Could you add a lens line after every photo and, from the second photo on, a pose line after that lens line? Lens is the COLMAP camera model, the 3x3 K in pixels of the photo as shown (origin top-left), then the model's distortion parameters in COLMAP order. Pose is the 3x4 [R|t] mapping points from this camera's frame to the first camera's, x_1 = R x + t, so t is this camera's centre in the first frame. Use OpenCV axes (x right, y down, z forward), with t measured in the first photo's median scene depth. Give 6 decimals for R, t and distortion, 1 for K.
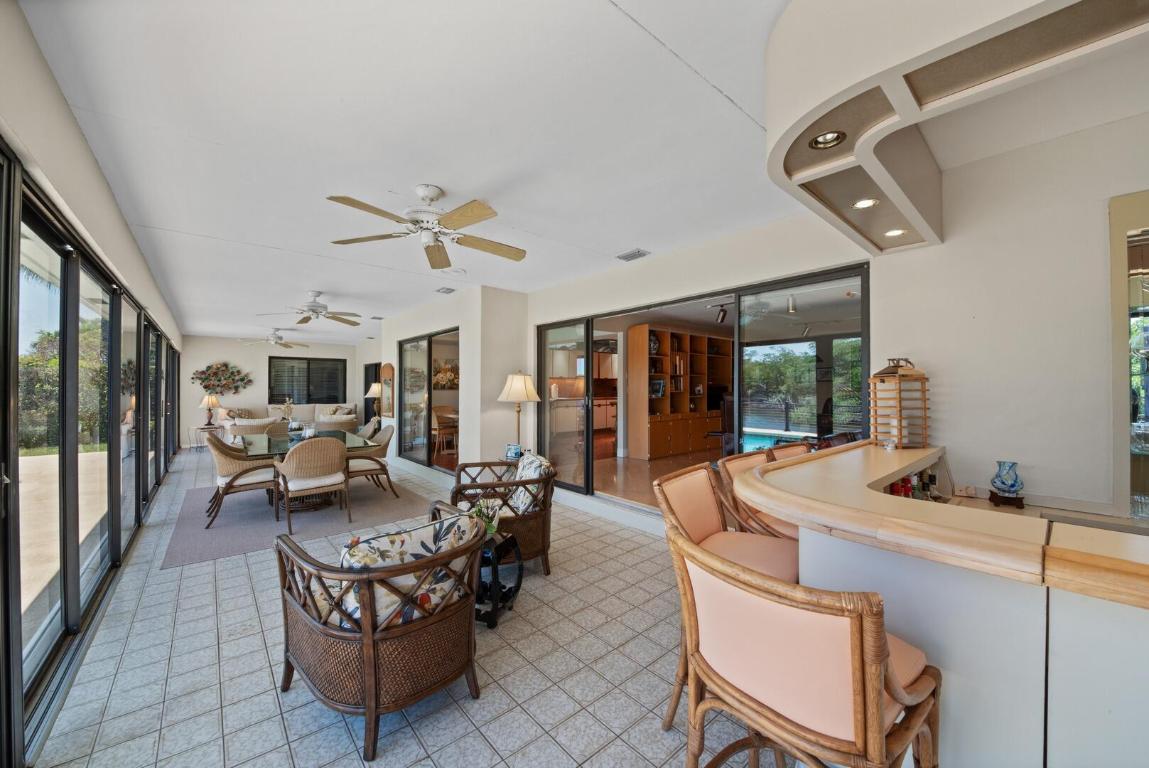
lens RADIAL K [[418.6, 0, 577.8], [0, 418.6, 377.6], [0, 0, 1]] dist [-0.000056, -0.014981]
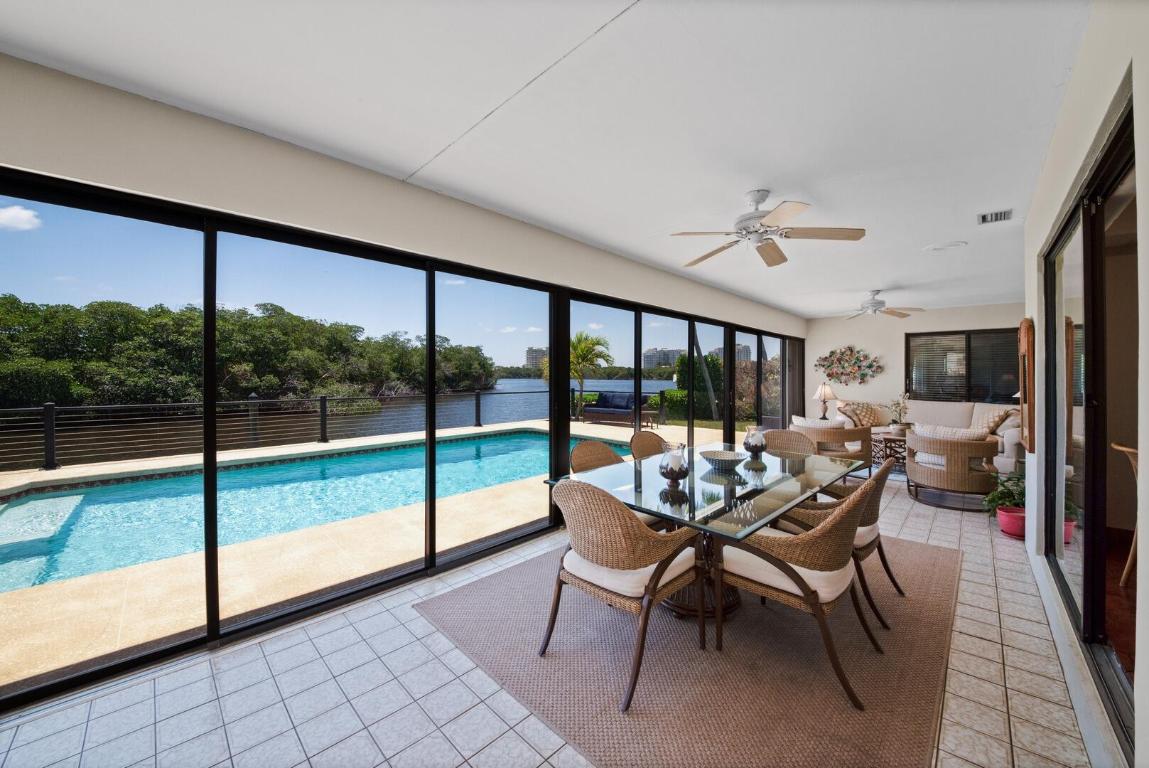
lens RADIAL K [[418.6, 0, 577.8], [0, 418.6, 377.6], [0, 0, 1]] dist [-0.000056, -0.014981]
pose [[0.088218, 0.010846, -0.996042, -0.064230], [0.013995, 0.999829, 0.012127, 0.009560], [0.996003, -0.015010, 0.088051, 0.386049]]
